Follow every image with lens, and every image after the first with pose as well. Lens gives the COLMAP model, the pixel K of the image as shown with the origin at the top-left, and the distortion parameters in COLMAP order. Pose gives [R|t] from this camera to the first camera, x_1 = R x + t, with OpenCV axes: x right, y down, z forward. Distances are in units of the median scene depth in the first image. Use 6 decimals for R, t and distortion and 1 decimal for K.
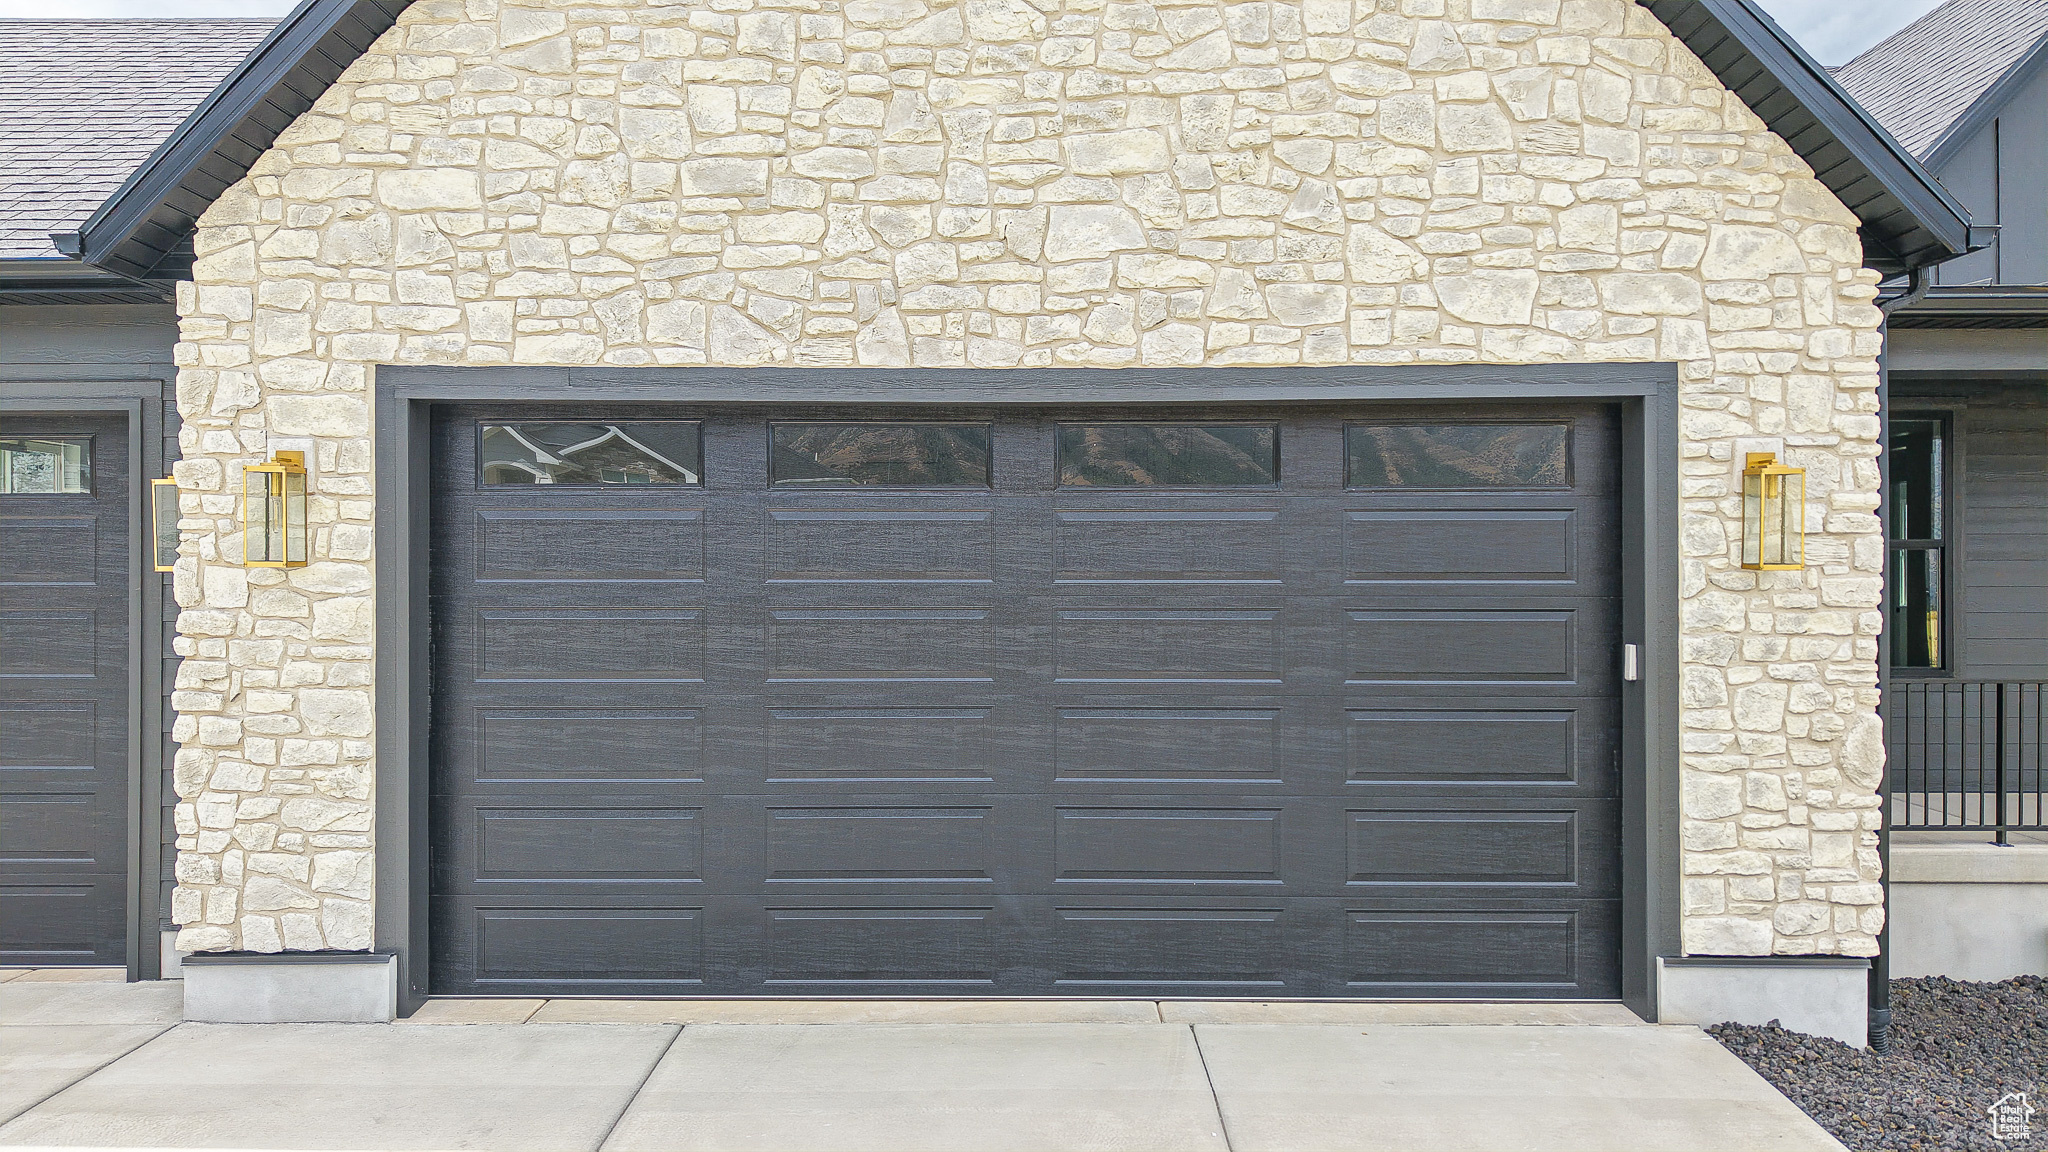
lens RADIAL K [[1358.0, 0, 985.0], [0, 1358.0, 582.9], [0, 0, 1]] dist [0.034620, -0.035260]
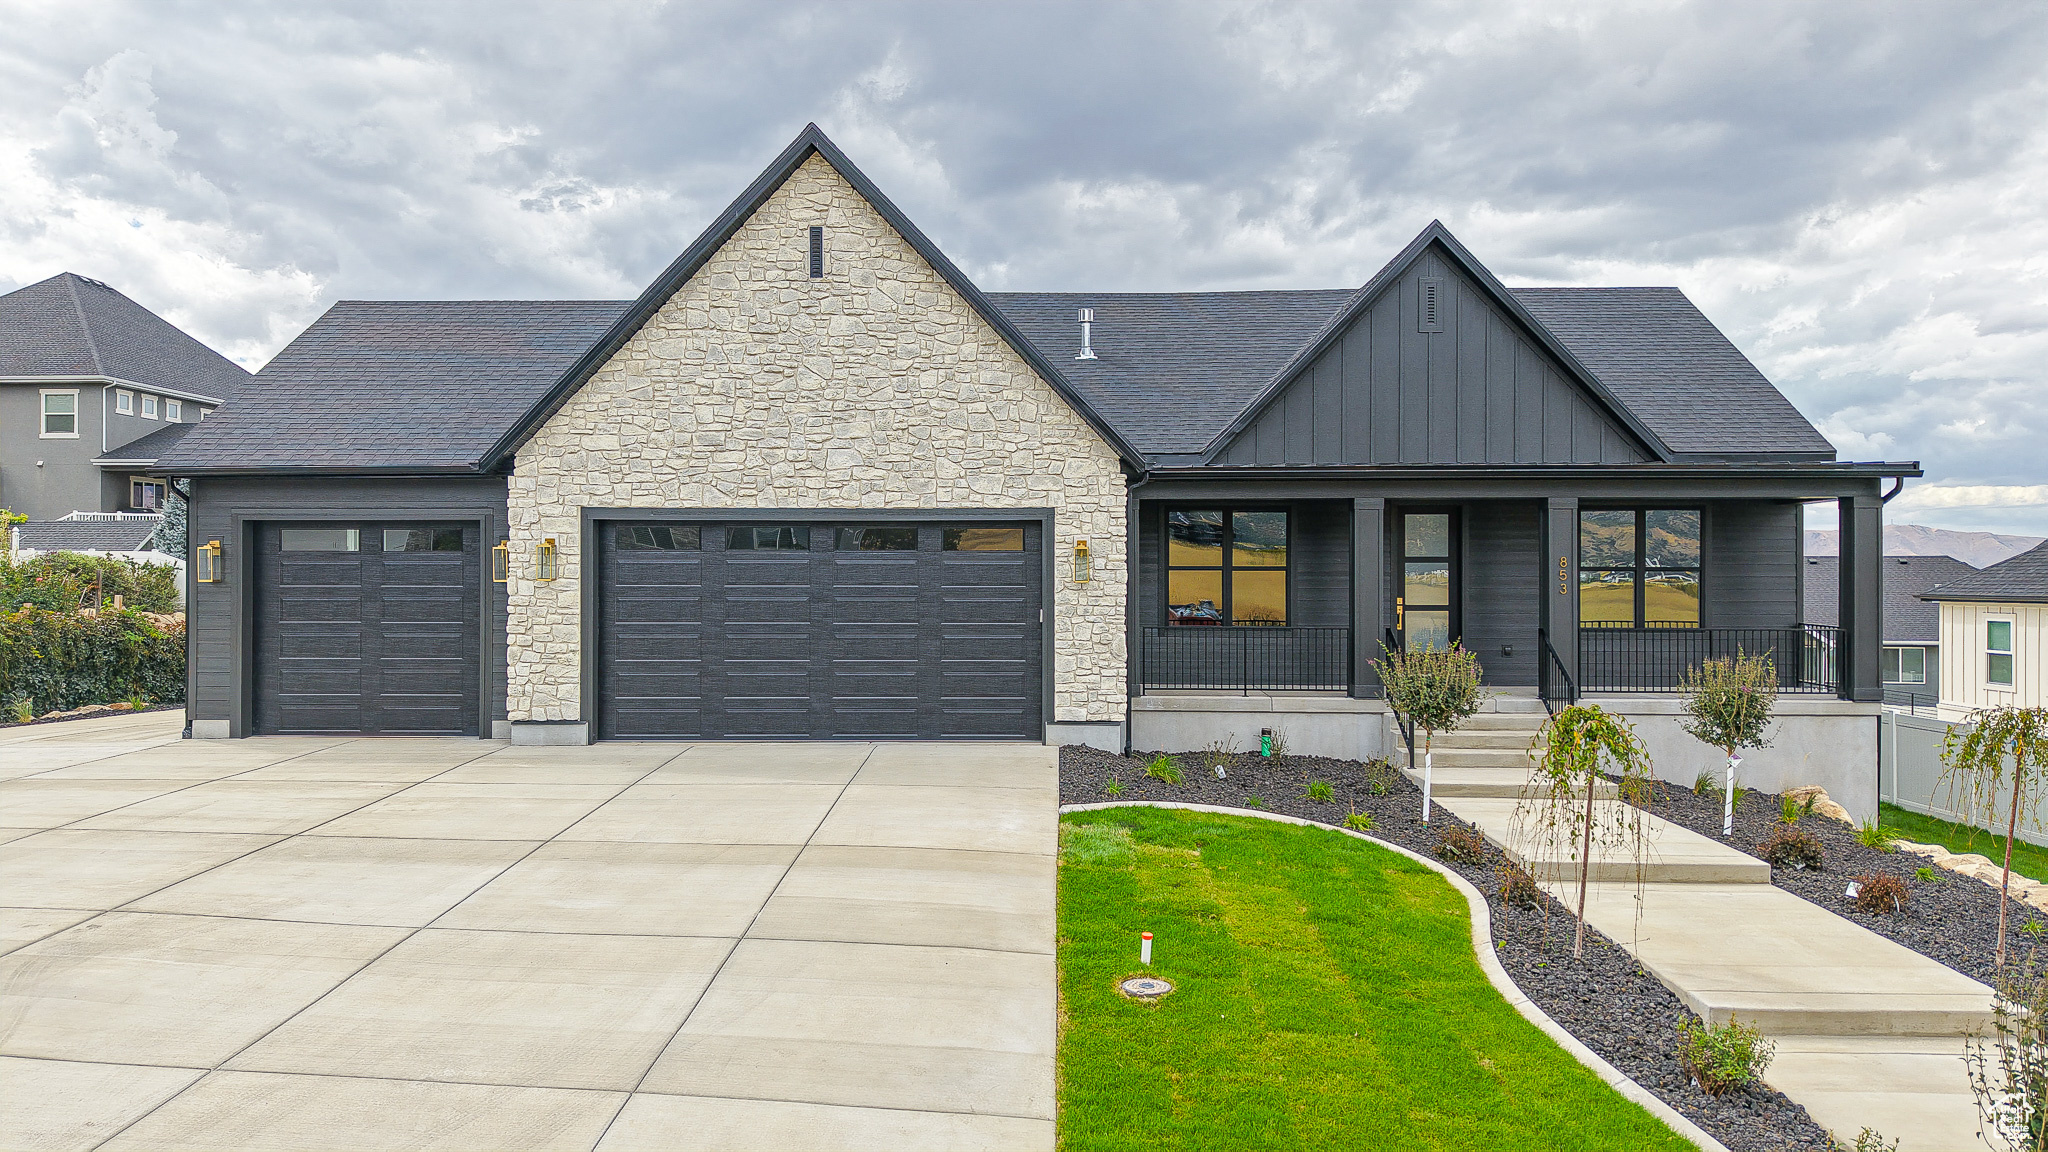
lens RADIAL K [[1358.0, 0, 1015.2], [0, 1358.0, 590.5], [0, 0, 1]] dist [0.034620, -0.035260]
pose [[0.999996, 0.001989, -0.002209, 0.430973], [-0.001977, 0.999984, 0.005373, -0.008200], [0.002220, -0.005369, 0.999983, -1.732943]]
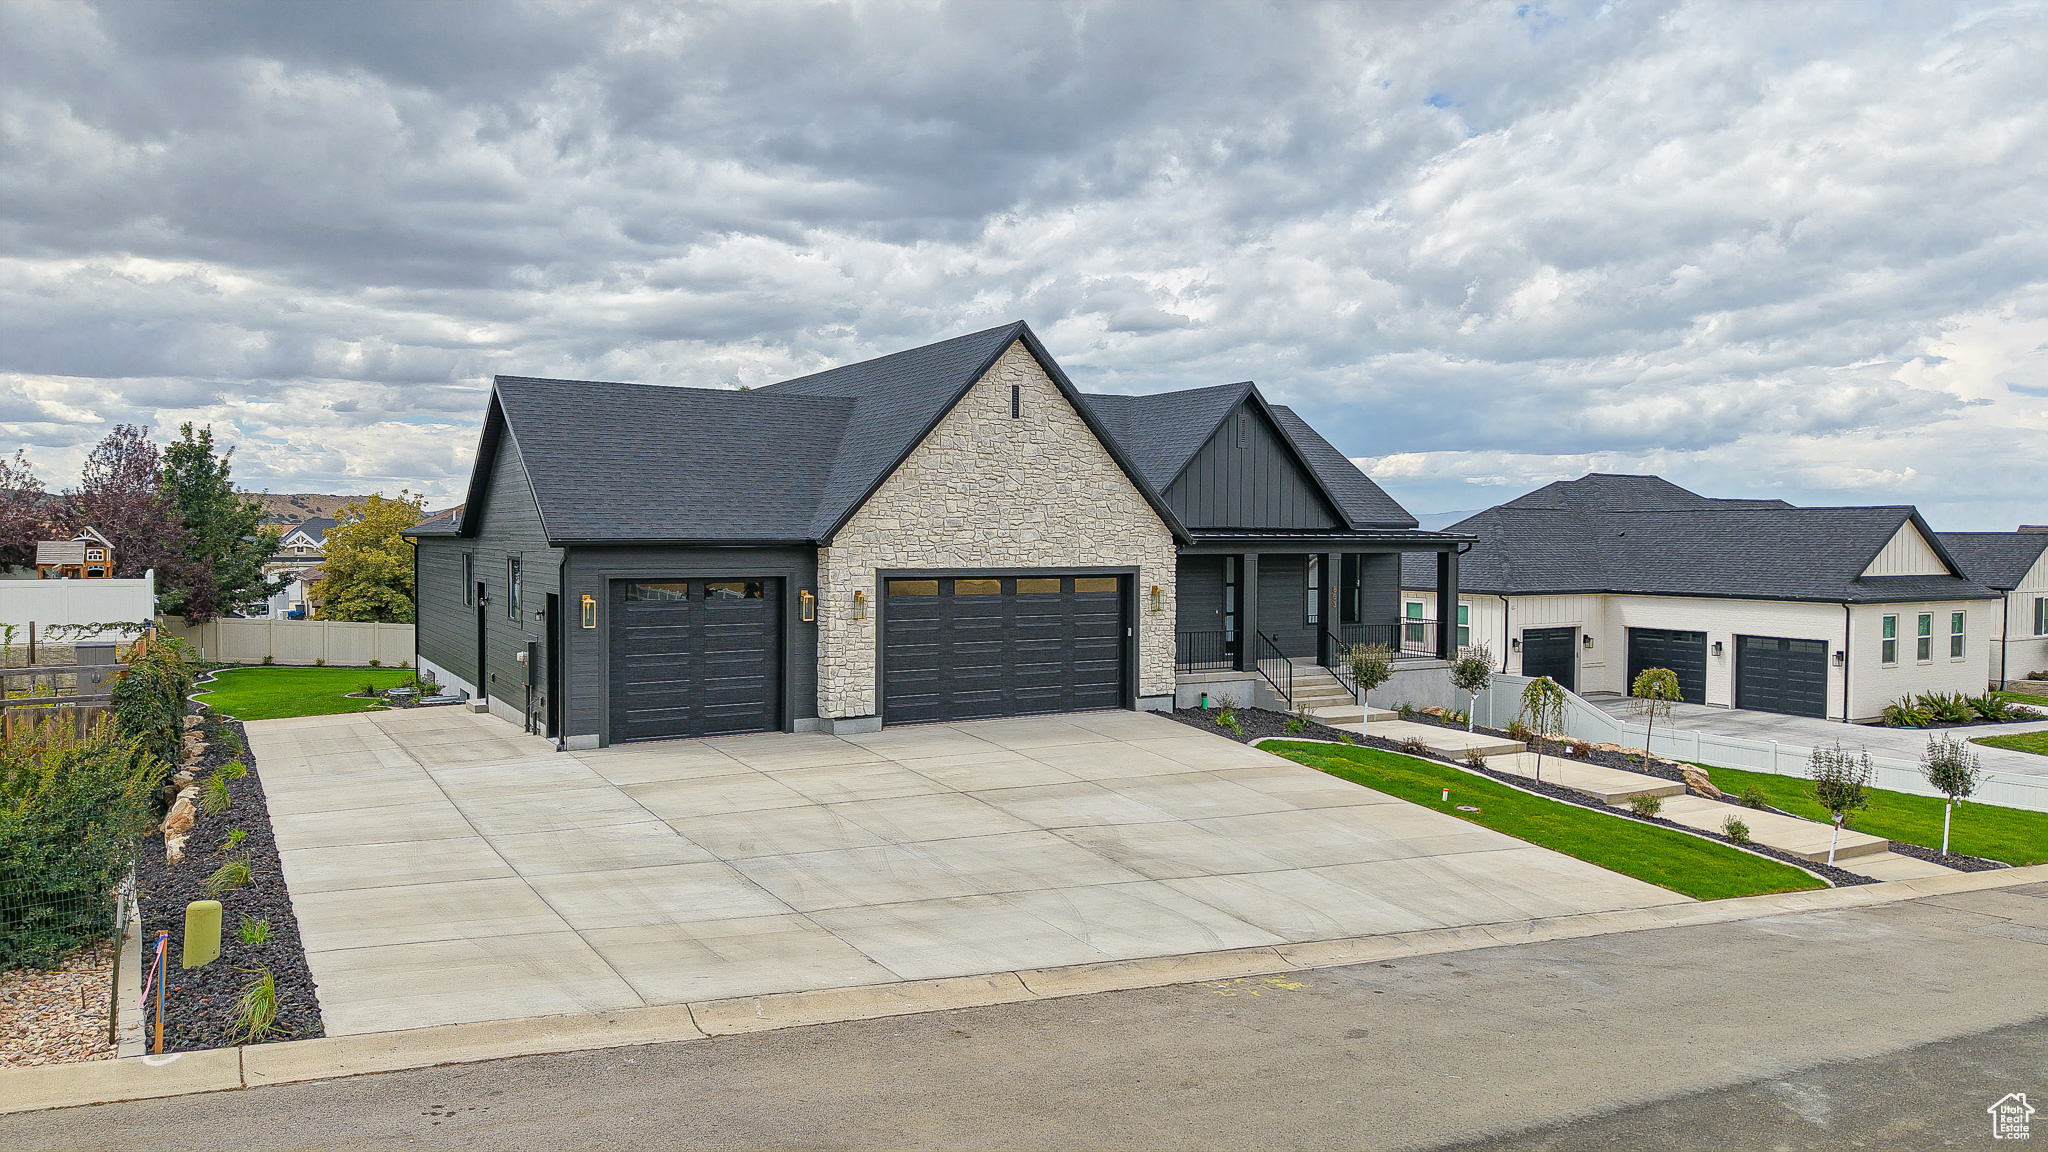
lens RADIAL K [[1358.0, 0, 1027.5], [0, 1358.0, 558.7], [0, 0, 1]] dist [0.034620, -0.035260]
pose [[0.851308, -0.005607, 0.524637, -2.157389], [-0.006973, 0.999734, 0.022001, -0.279025], [-0.524620, -0.022388, 0.851042, -2.615935]]
